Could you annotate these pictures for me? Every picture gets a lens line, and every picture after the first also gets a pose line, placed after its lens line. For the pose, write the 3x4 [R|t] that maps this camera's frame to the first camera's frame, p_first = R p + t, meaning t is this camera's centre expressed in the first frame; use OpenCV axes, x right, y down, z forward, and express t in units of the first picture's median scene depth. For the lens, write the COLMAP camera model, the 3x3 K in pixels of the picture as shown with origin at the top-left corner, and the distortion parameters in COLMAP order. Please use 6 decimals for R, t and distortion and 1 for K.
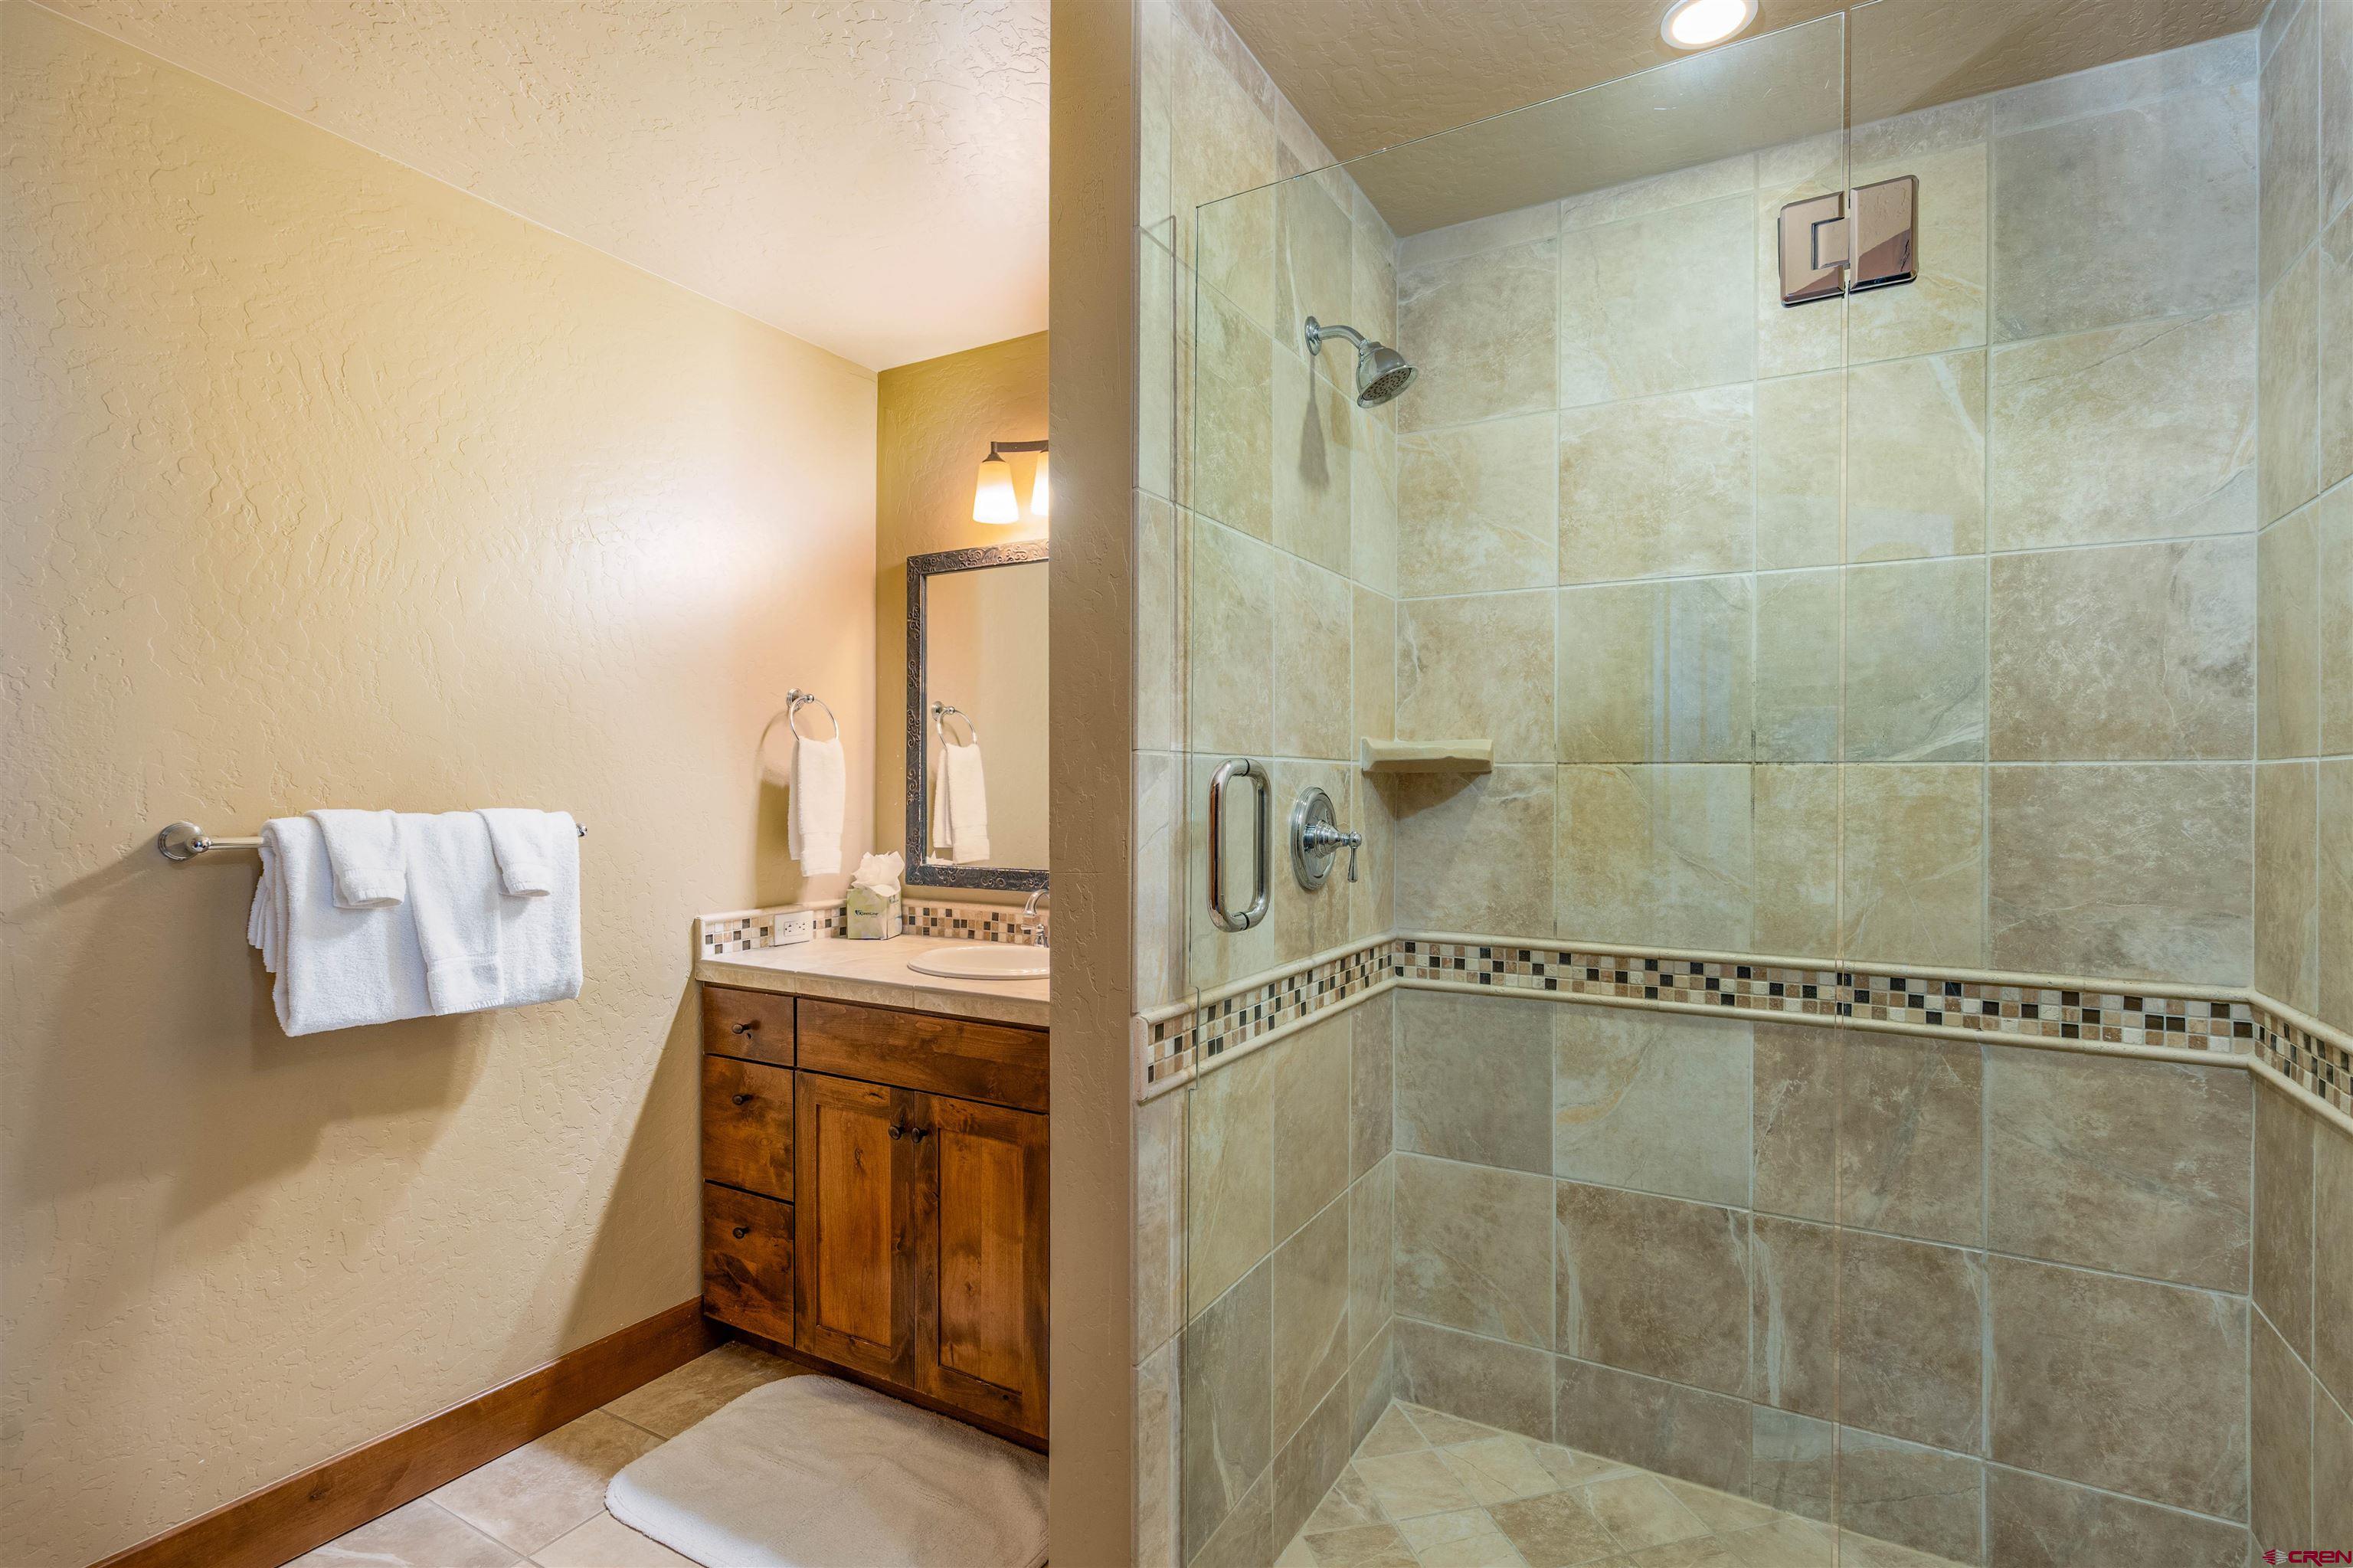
lens RADIAL K [[1103.3, 0, 1176.5], [0, 1103.3, 784.0], [0, 0, 1]] dist [0.001156, 0.000581]
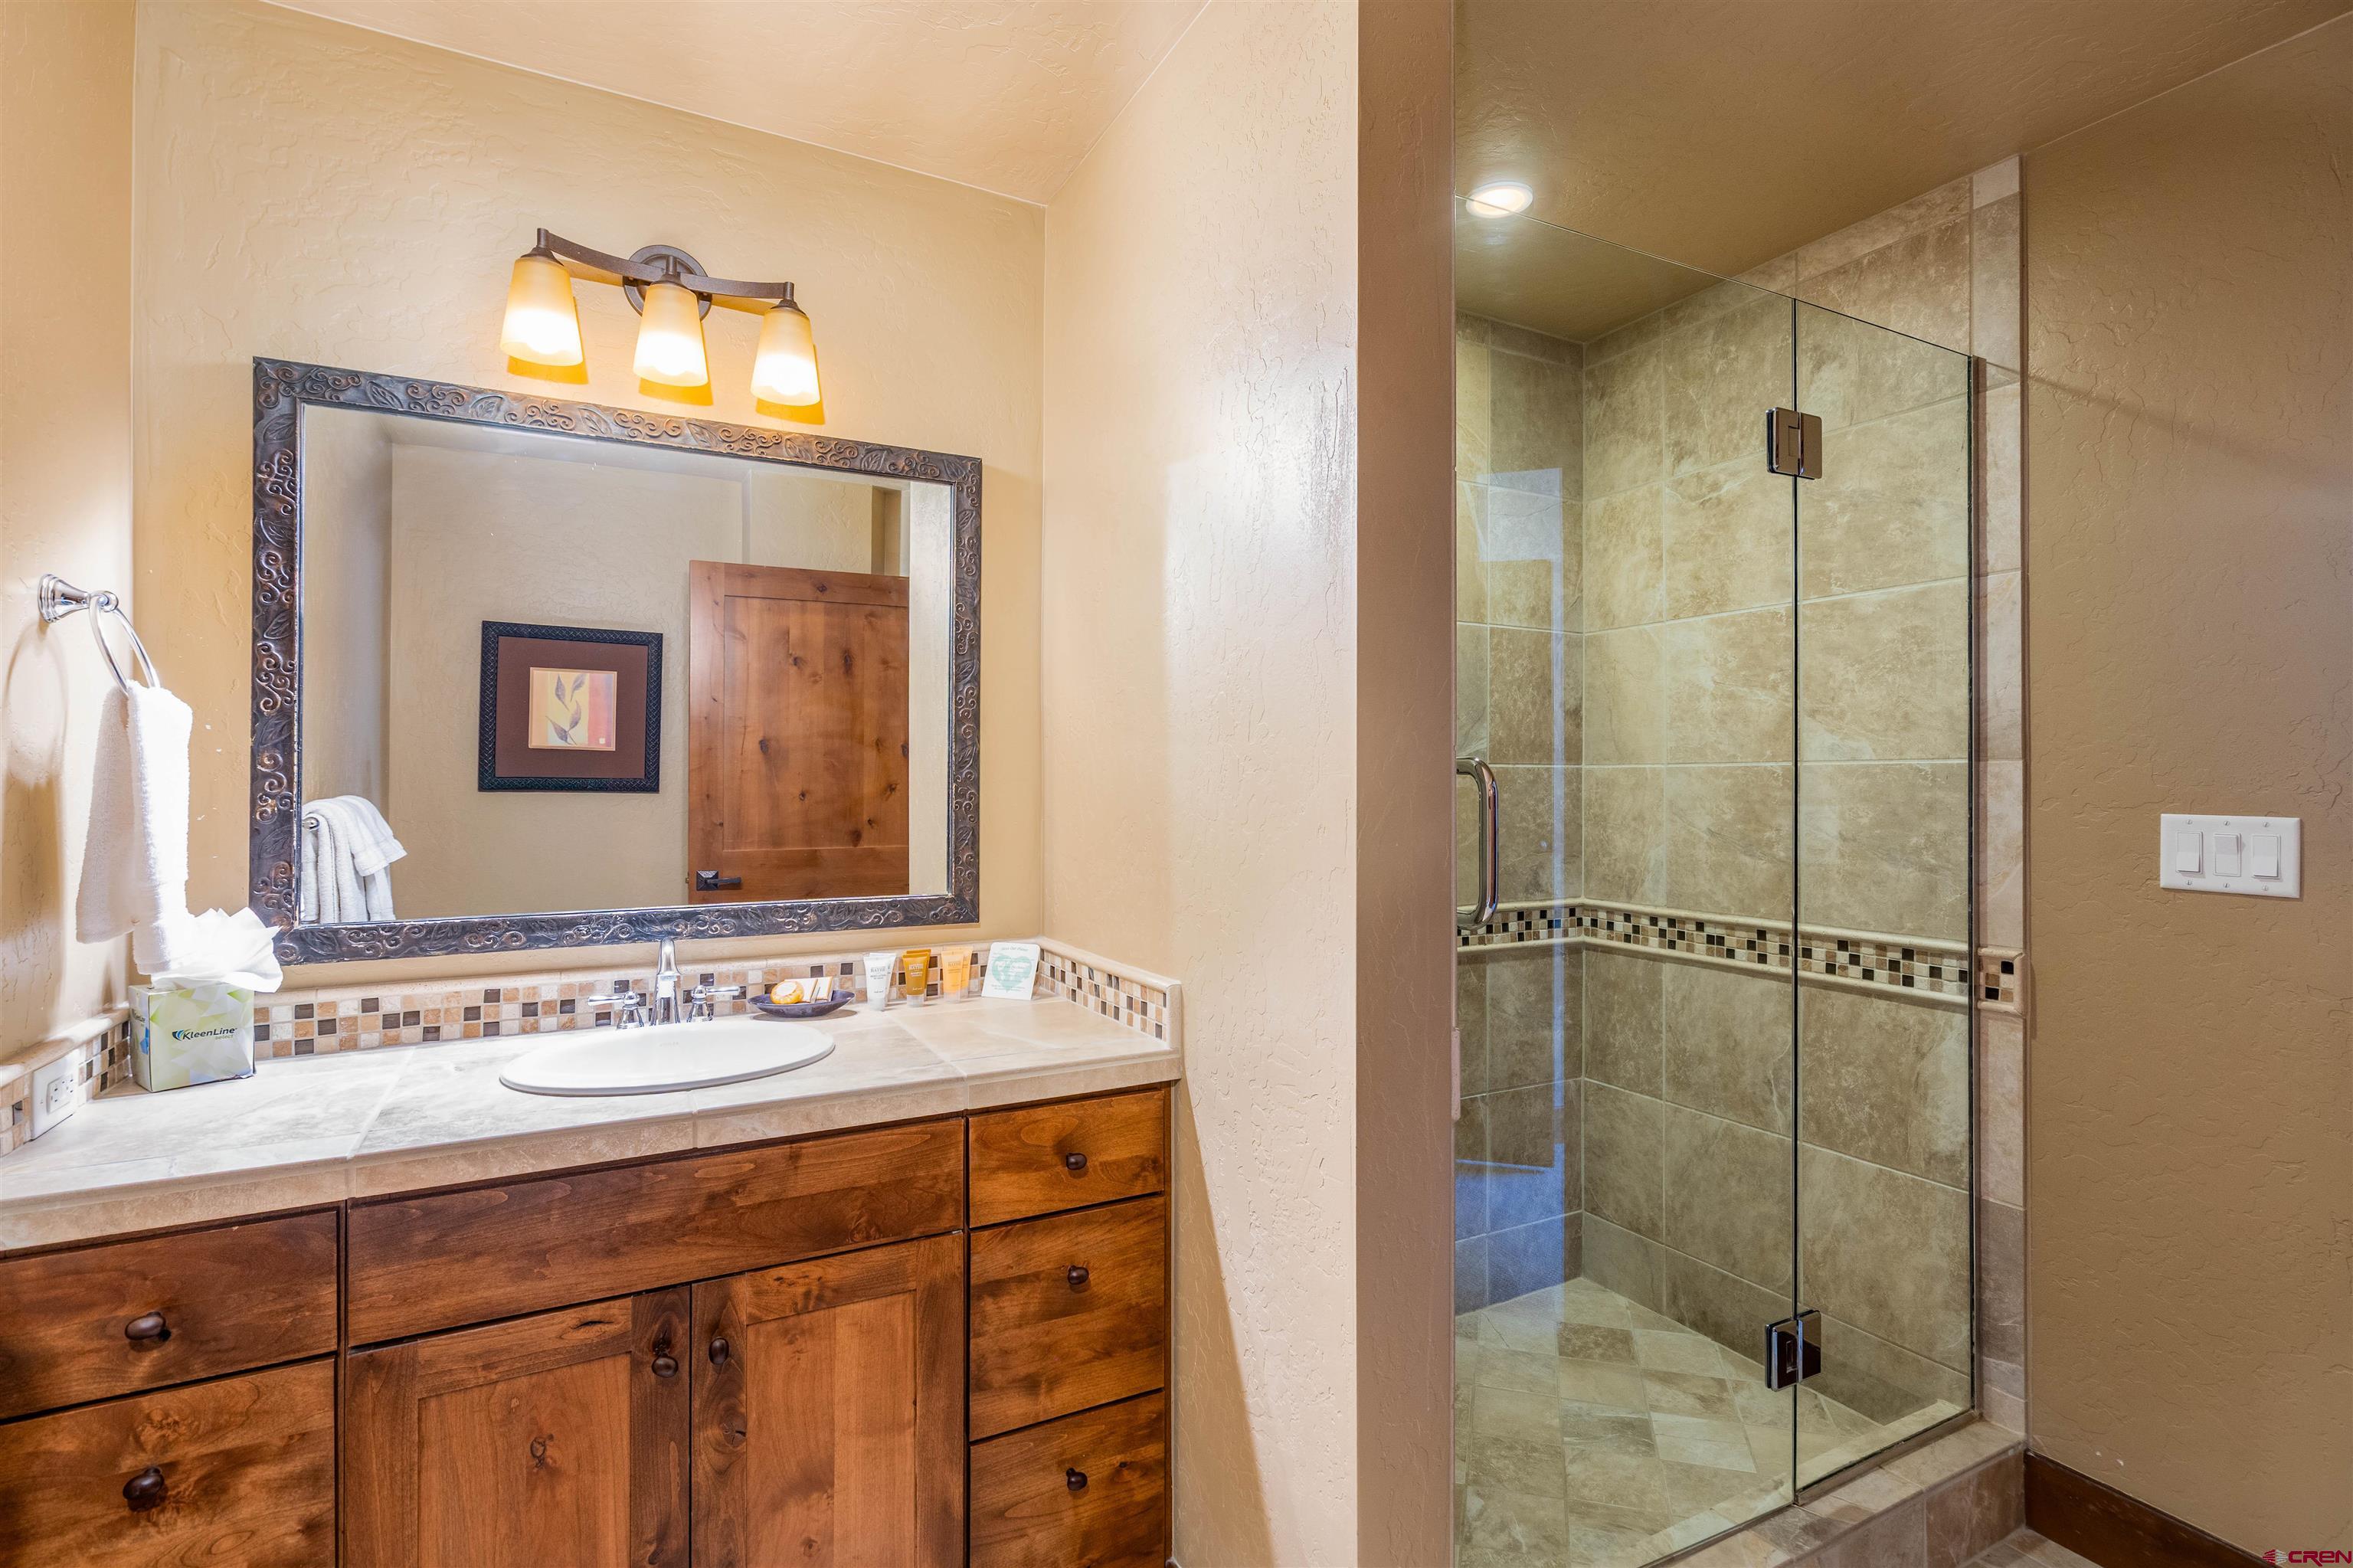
lens RADIAL K [[1103.3, 0, 1176.5], [0, 1103.3, 784.0], [0, 0, 1]] dist [0.001156, 0.000581]
pose [[0.537131, -0.003488, 0.843492, -0.627941], [-0.000263, 0.999991, 0.004302, 0.000355], [-0.843499, -0.002532, 0.537125, 0.466606]]
